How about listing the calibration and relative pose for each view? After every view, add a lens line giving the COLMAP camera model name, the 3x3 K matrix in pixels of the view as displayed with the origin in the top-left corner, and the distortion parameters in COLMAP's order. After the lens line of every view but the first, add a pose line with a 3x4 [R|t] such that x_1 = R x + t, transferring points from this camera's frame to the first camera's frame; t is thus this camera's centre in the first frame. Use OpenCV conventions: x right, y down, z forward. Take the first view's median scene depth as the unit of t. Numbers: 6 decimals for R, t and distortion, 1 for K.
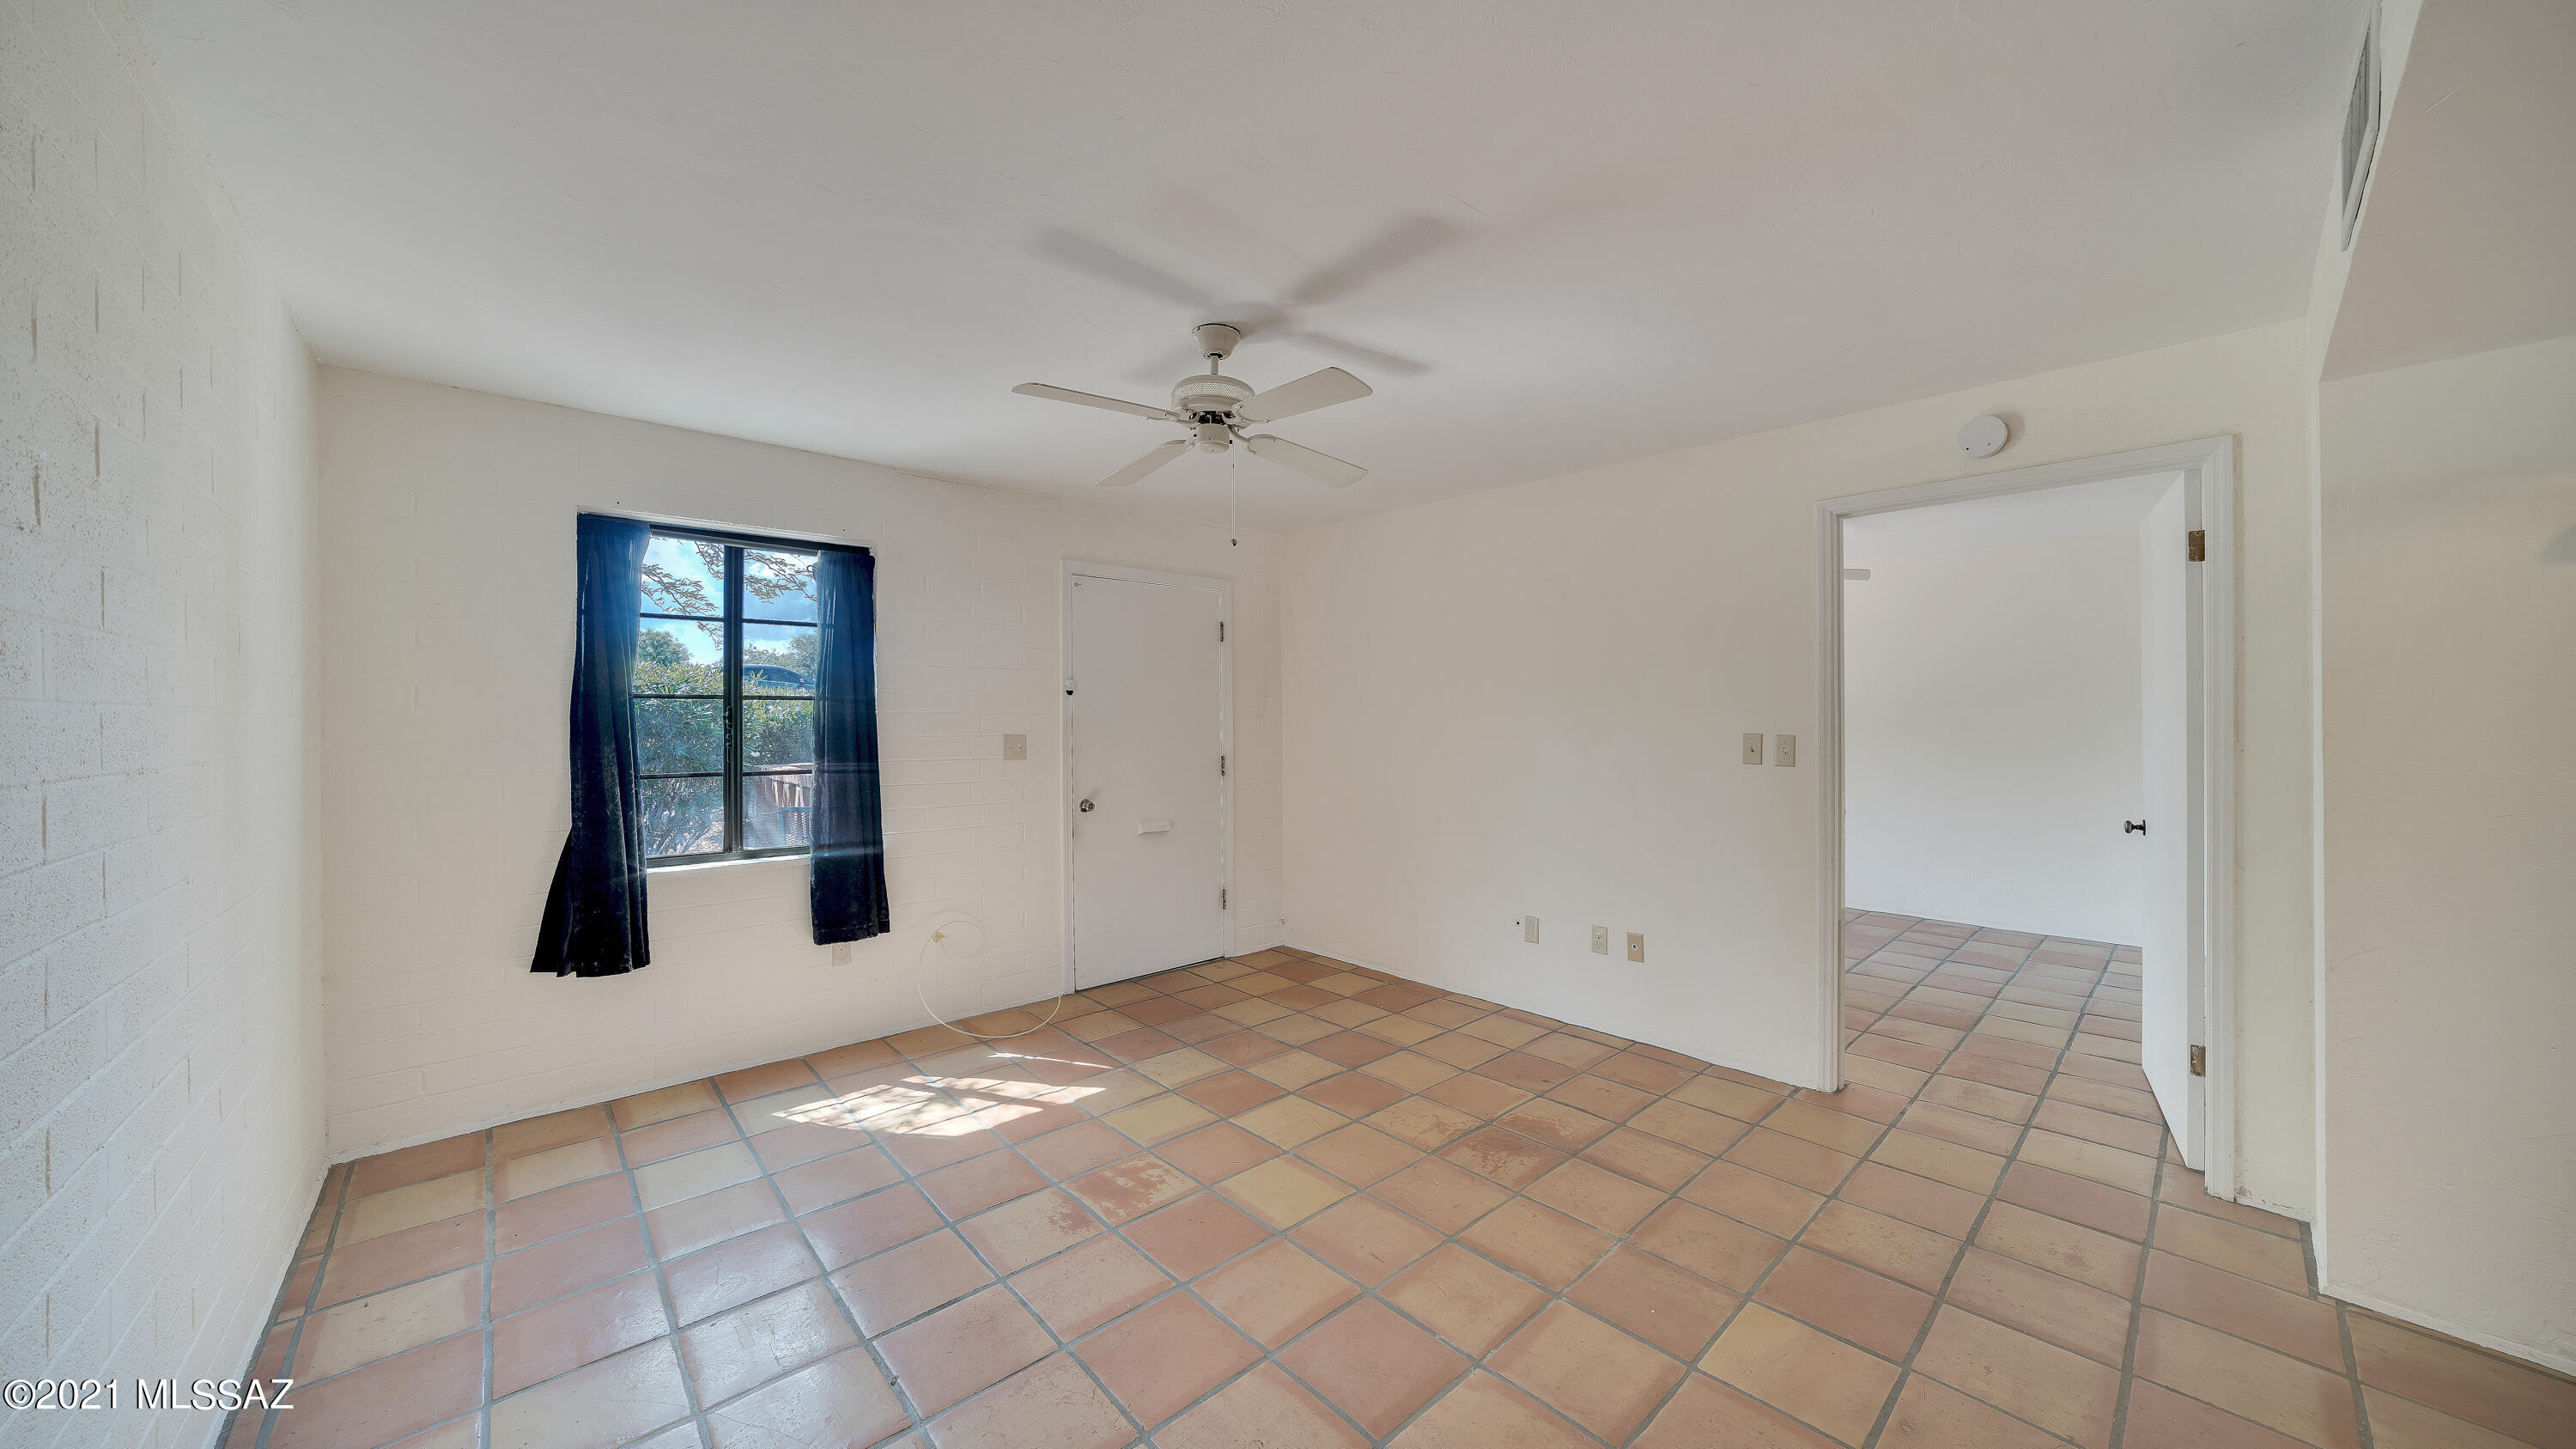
lens RADIAL K [[902.6, 0, 1309.7], [0, 902.6, 710.0], [0, 0, 1]] dist [-0.021714, 0.000008]
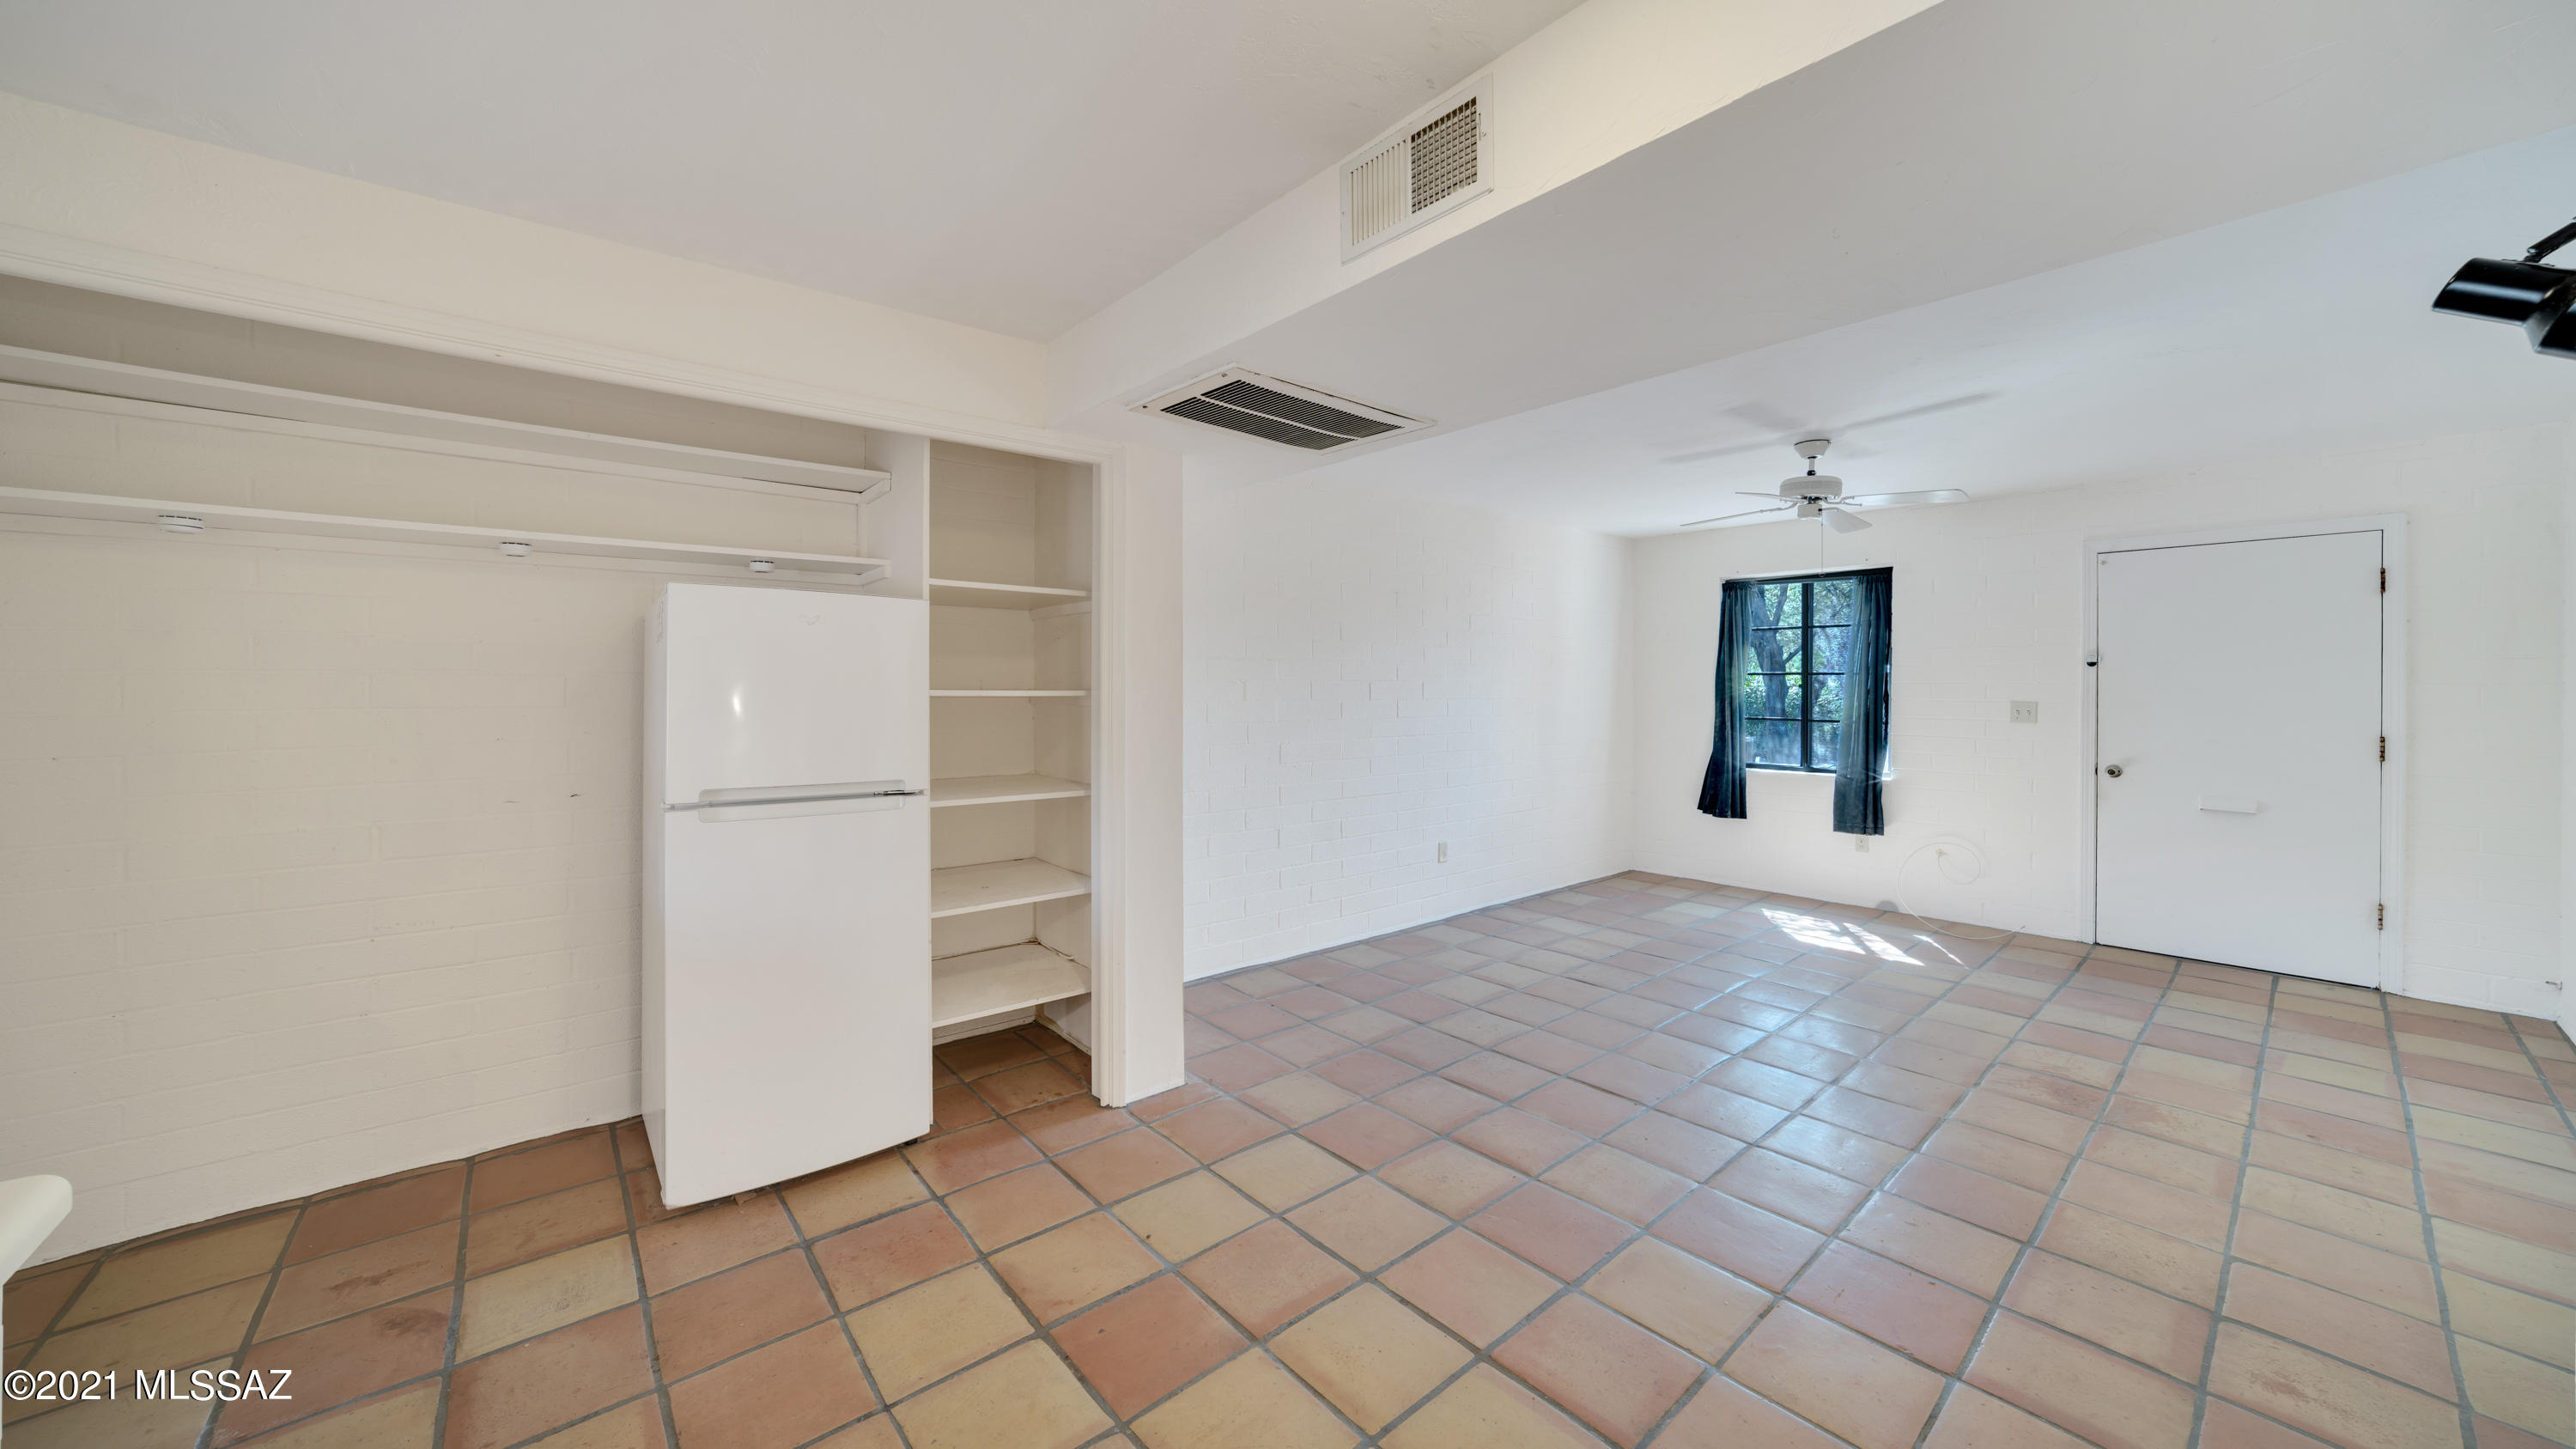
lens RADIAL K [[879.9, 0, 1248.8], [0, 879.9, 692.2], [0, 0, 1]] dist [-0.000379, 0.000084]
pose [[-0.073145, 0.009804, -0.997273, 1.106191], [0.008556, 0.999921, 0.009202, -0.004951], [0.997285, -0.007860, -0.073223, 0.095719]]
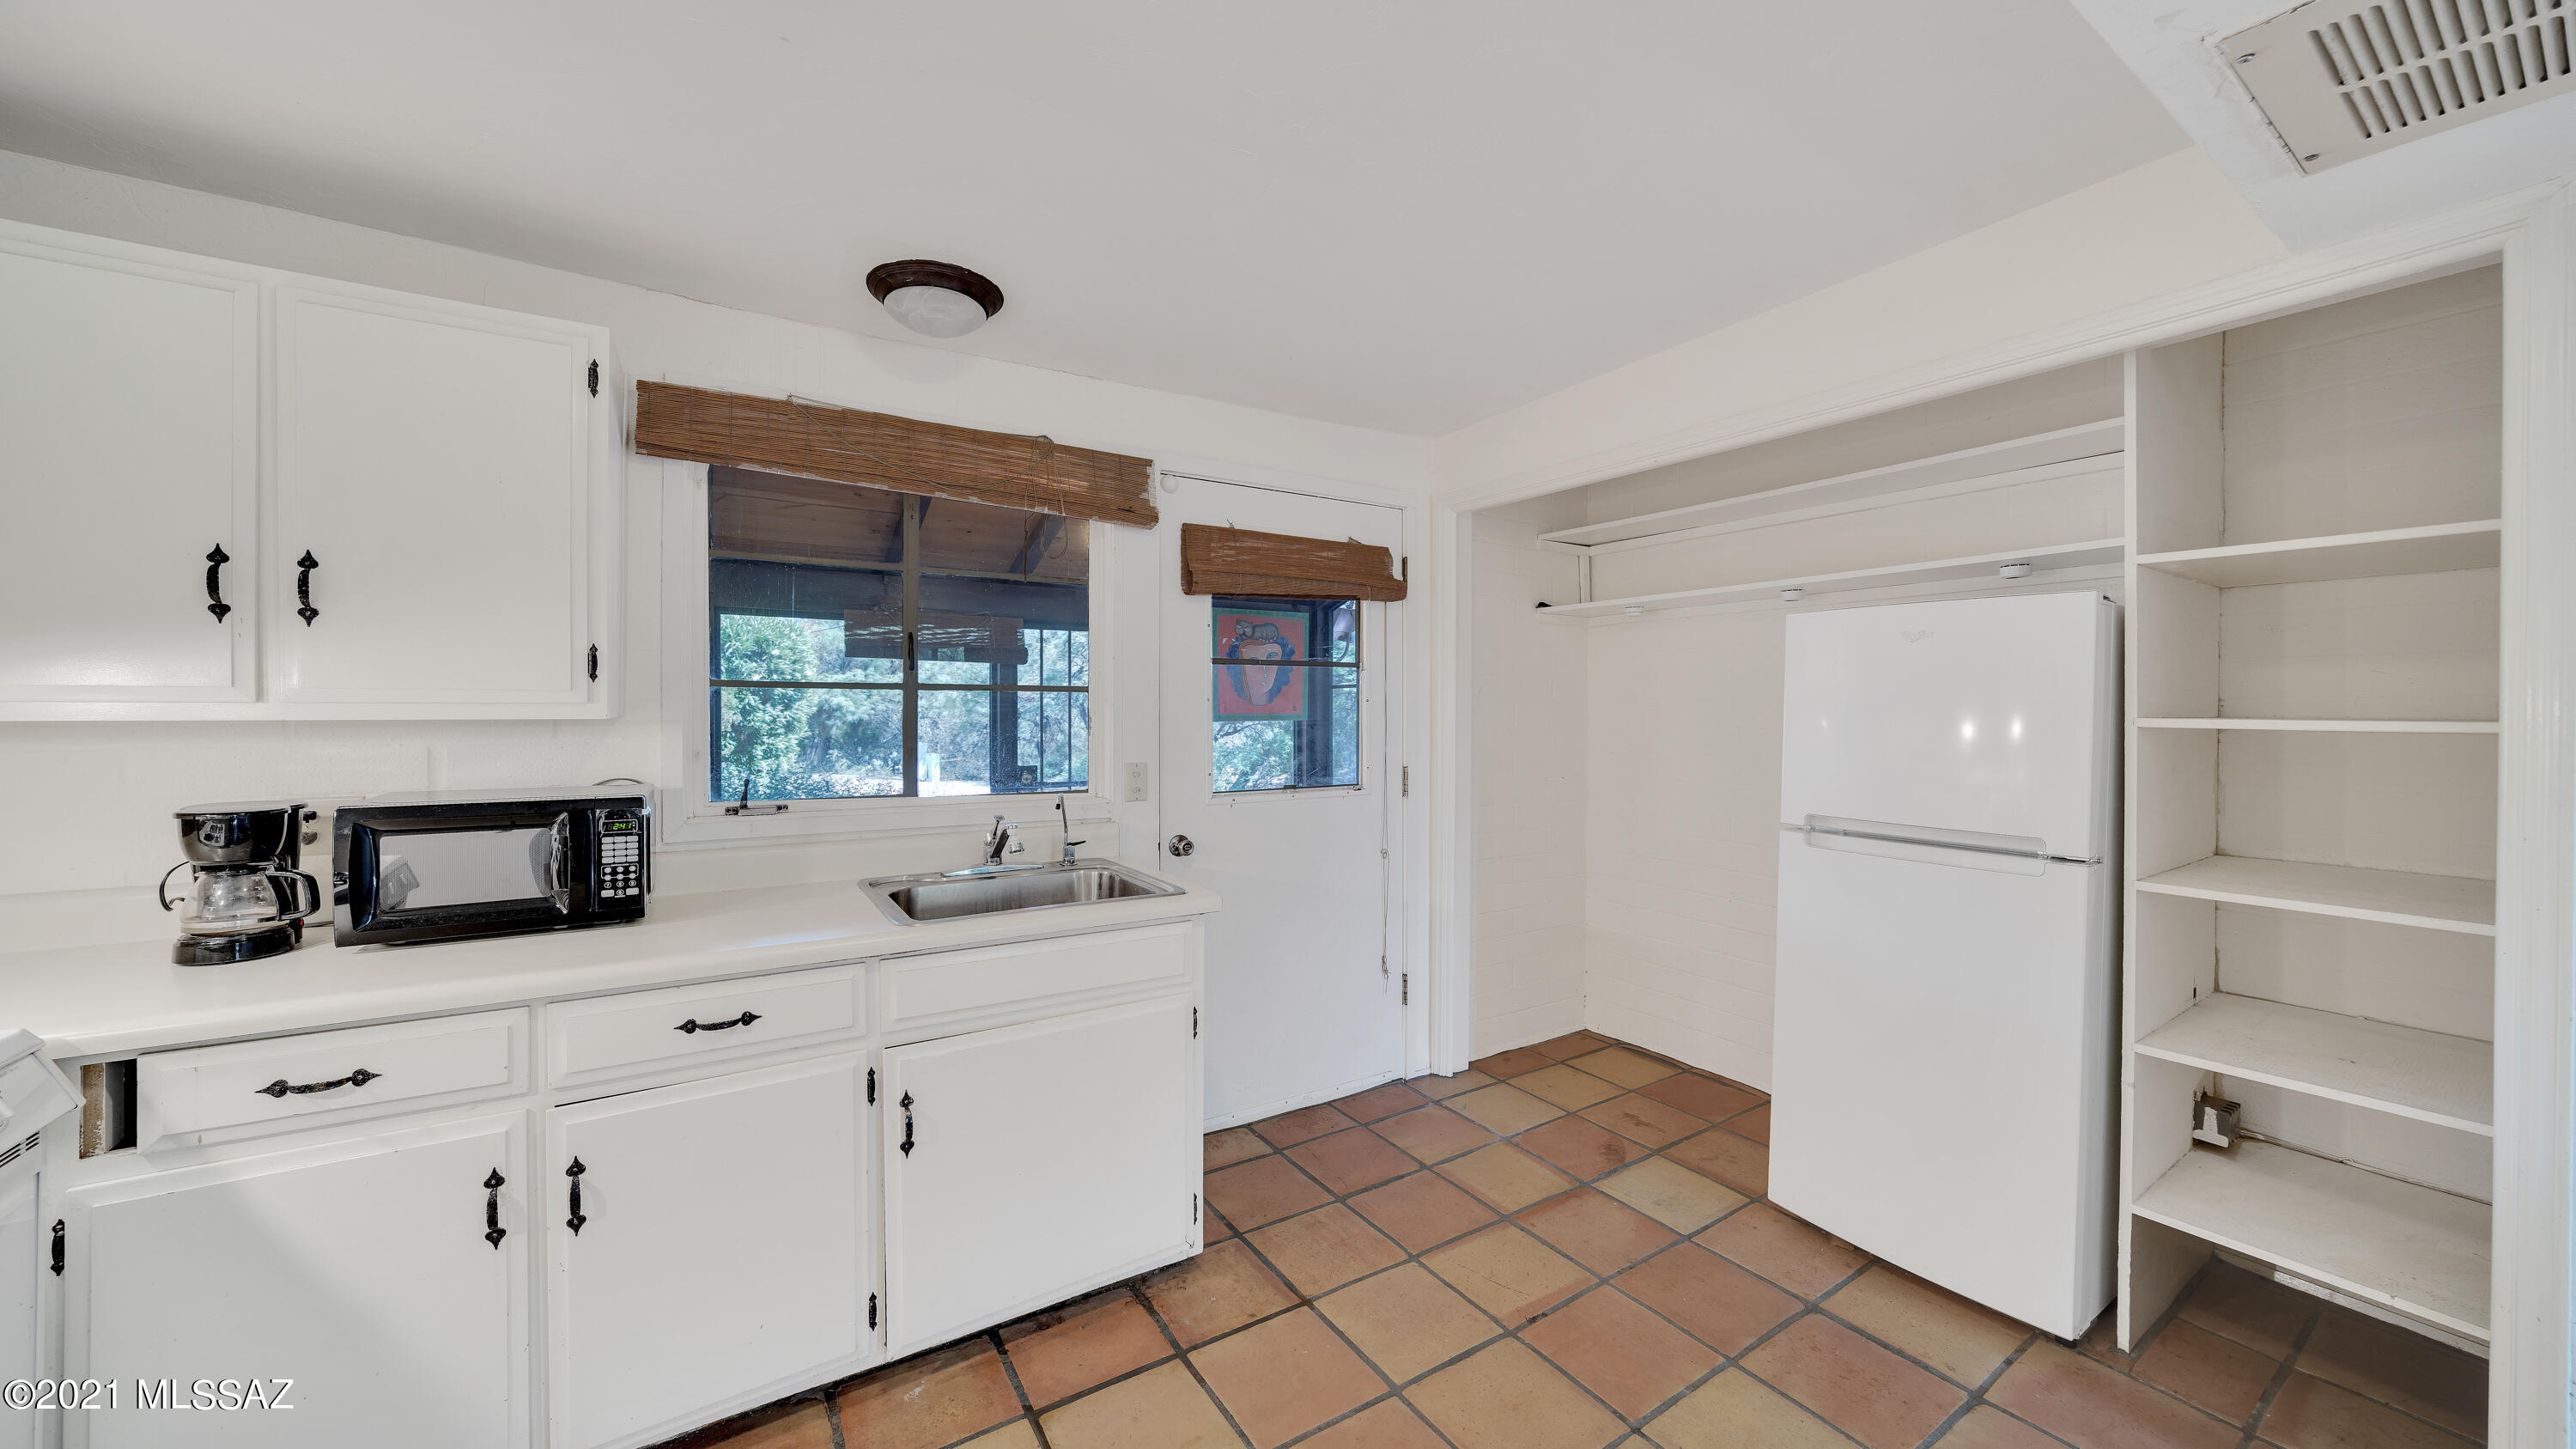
lens RADIAL K [[917.6, 0, 1325.7], [0, 917.6, 715.9], [0, 0, 1]] dist [-0.021661, 0.006647]
pose [[-0.987080, 0.005460, 0.160135, 0.719780], [0.004491, 0.999969, -0.006415, -0.001269], [-0.160165, -0.005613, -0.987074, 0.391412]]
